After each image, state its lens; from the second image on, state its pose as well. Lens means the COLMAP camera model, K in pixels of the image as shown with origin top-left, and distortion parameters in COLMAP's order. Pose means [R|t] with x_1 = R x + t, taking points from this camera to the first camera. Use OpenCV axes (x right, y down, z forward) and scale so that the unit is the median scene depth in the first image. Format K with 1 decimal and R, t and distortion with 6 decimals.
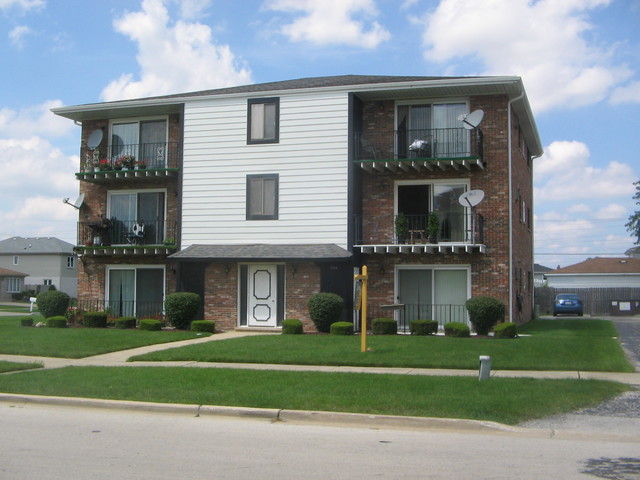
lens RADIAL K [[846.9, 0, 320.0], [0, 846.9, 240.0], [0, 0, 1]] dist [-0.150571, 0.097620]
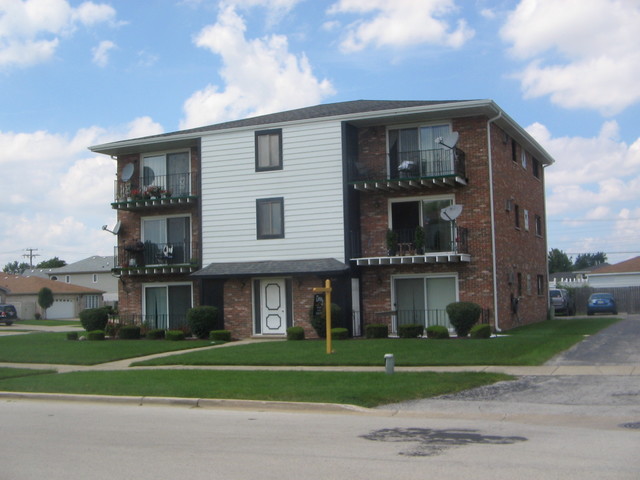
lens RADIAL K [[846.9, 0, 320.0], [0, 846.9, 240.0], [0, 0, 1]] dist [-0.150571, 0.097620]
pose [[0.993791, -0.039762, -0.103911, 0.112692], [0.038950, 0.999193, -0.009826, -0.008748], [0.104218, 0.005718, 0.994538, -0.106450]]
